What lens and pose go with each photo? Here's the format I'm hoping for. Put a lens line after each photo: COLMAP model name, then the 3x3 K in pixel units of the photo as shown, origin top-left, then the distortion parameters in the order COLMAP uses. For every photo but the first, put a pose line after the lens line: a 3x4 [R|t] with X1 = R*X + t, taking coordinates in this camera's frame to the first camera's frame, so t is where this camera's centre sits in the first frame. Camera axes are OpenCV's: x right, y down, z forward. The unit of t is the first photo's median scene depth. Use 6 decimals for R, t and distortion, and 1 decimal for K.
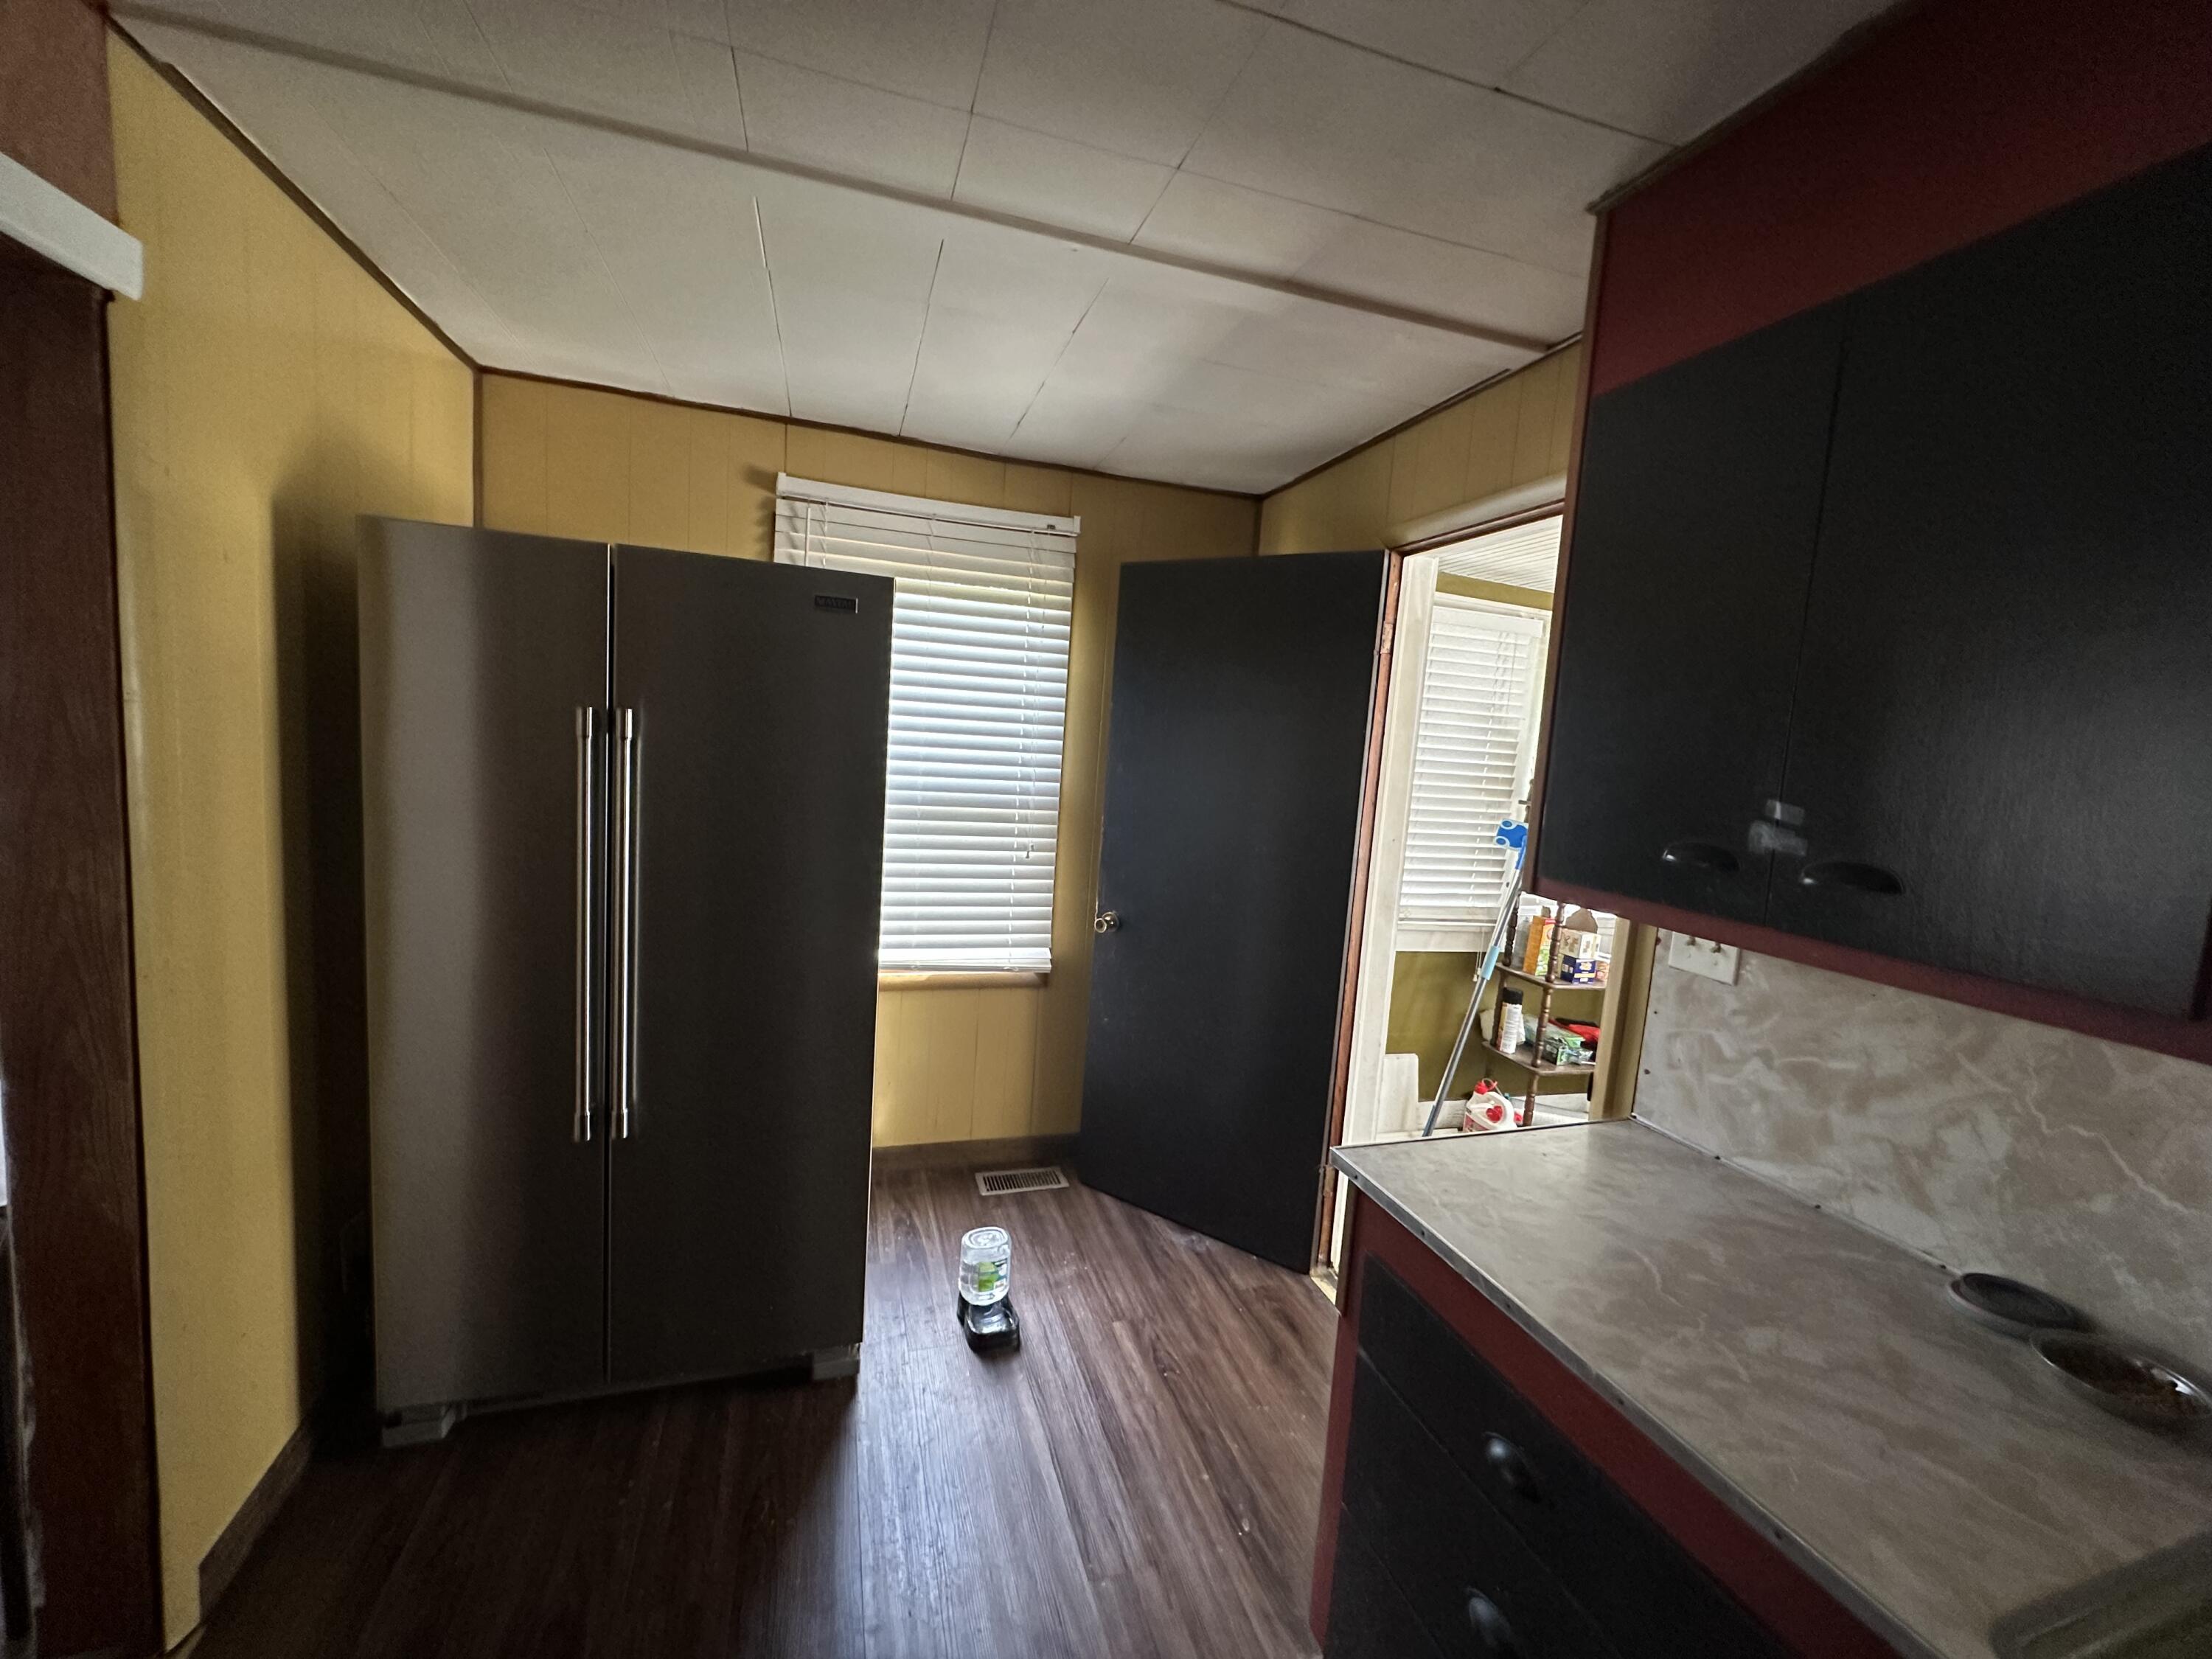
lens RADIAL K [[881.5, 0, 1106.0], [0, 881.5, 829.5], [0, 0, 1]] dist [0.004443, 0.000436]
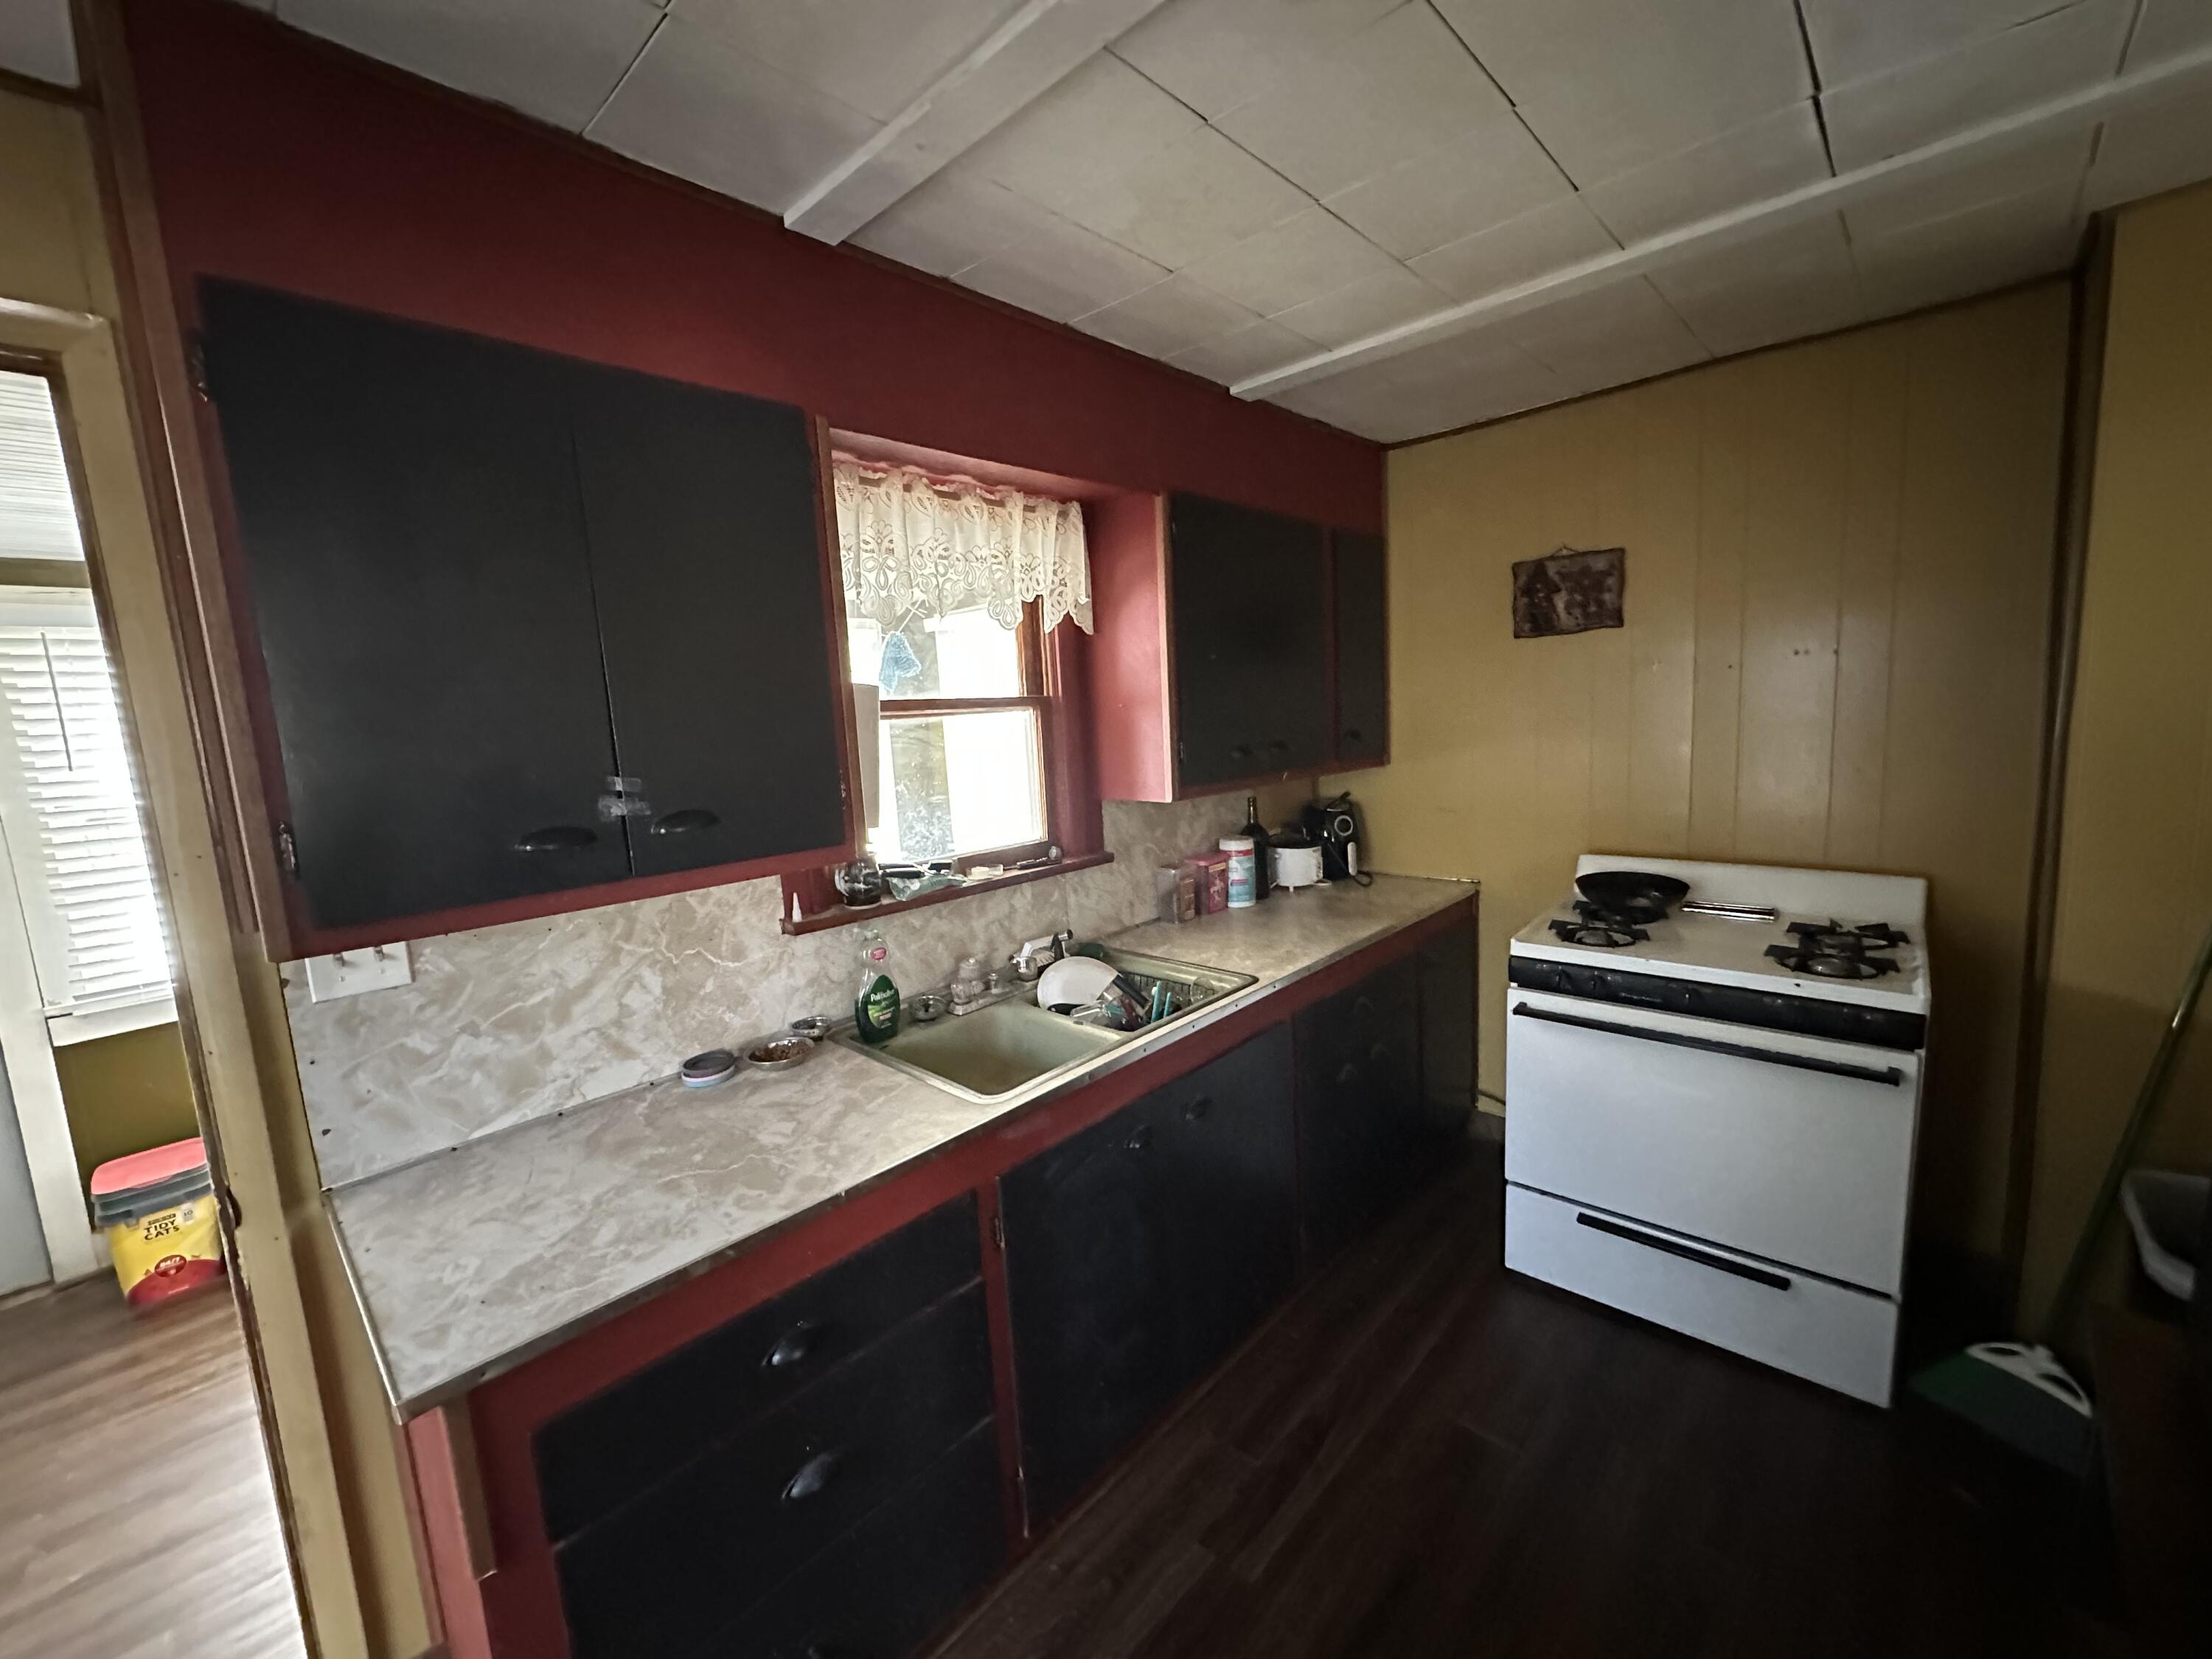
lens RADIAL K [[881.5, 0, 1106.0], [0, 881.5, 829.5], [0, 0, 1]] dist [0.004443, 0.000436]
pose [[-0.482875, -0.160803, 0.860798, -0.561409], [0.112987, 0.963338, 0.243340, -0.163913], [-0.868370, 0.214762, -0.447003, 0.882803]]
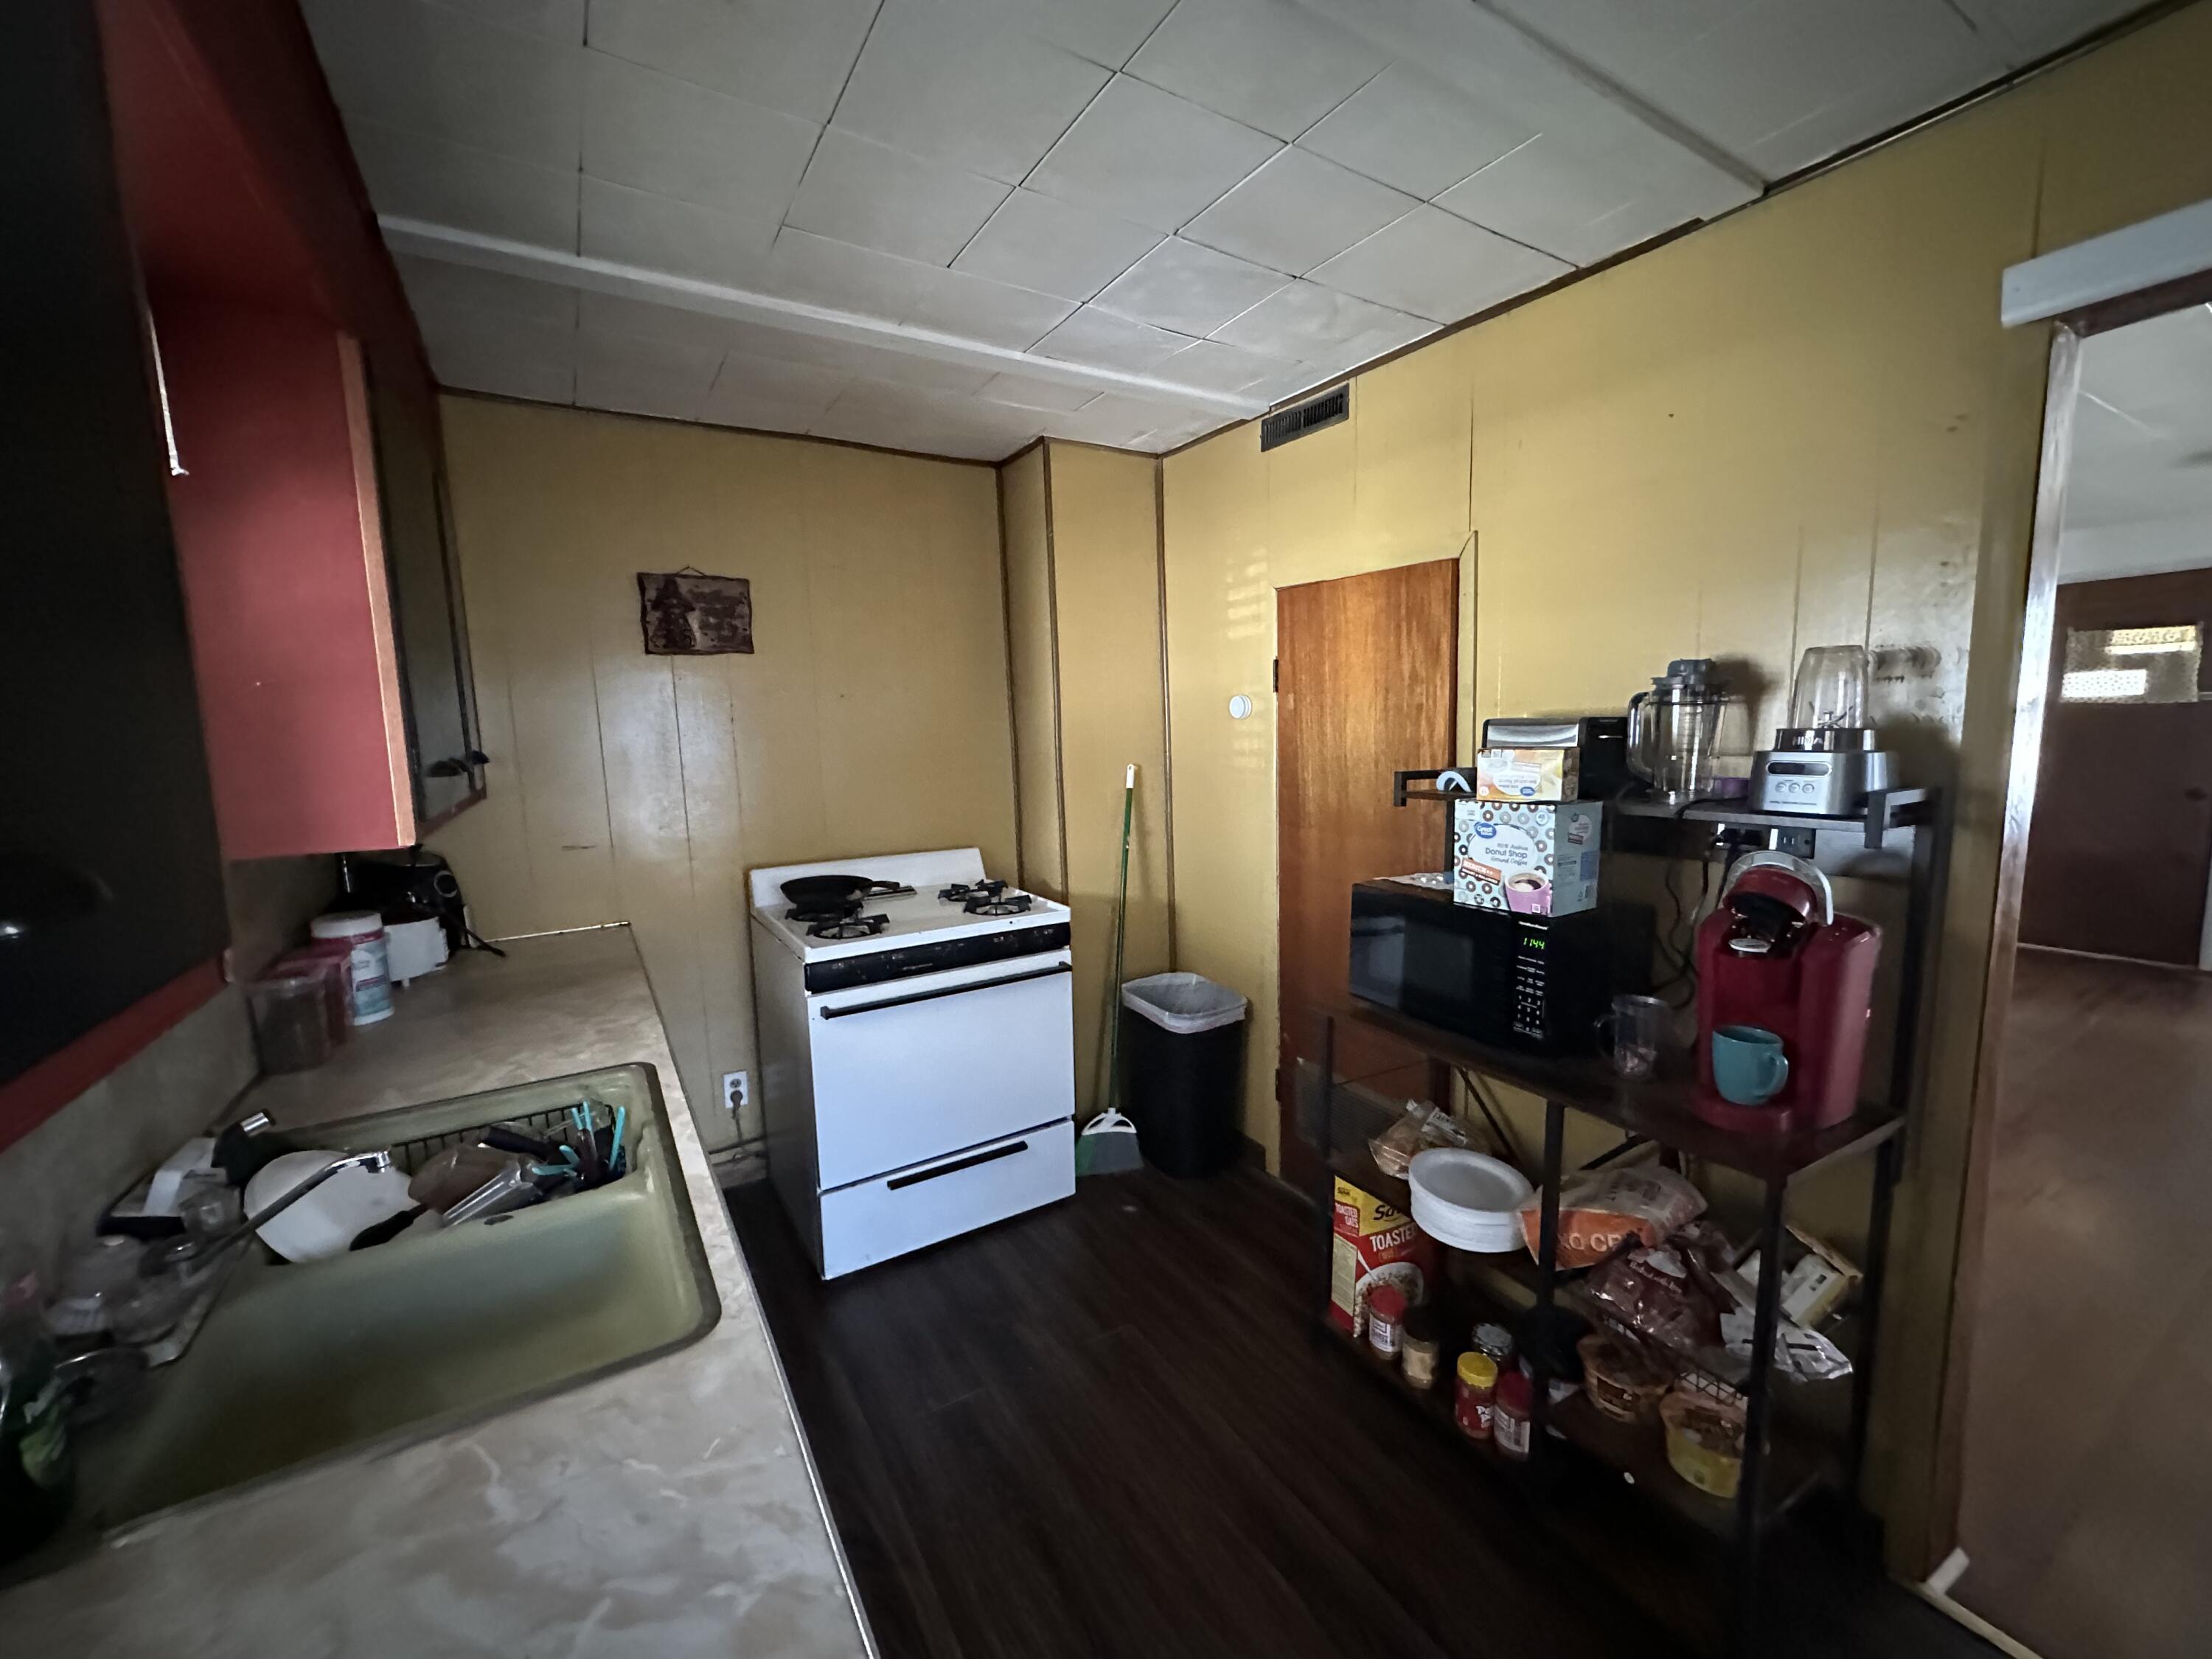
lens RADIAL K [[881.5, 0, 1106.0], [0, 881.5, 829.5], [0, 0, 1]] dist [0.004443, 0.000436]
pose [[-0.974781, -0.011268, -0.222879, 0.399357], [-0.059586, 0.975607, 0.211284, -0.063642], [0.215061, 0.219236, -0.951675, 1.208615]]
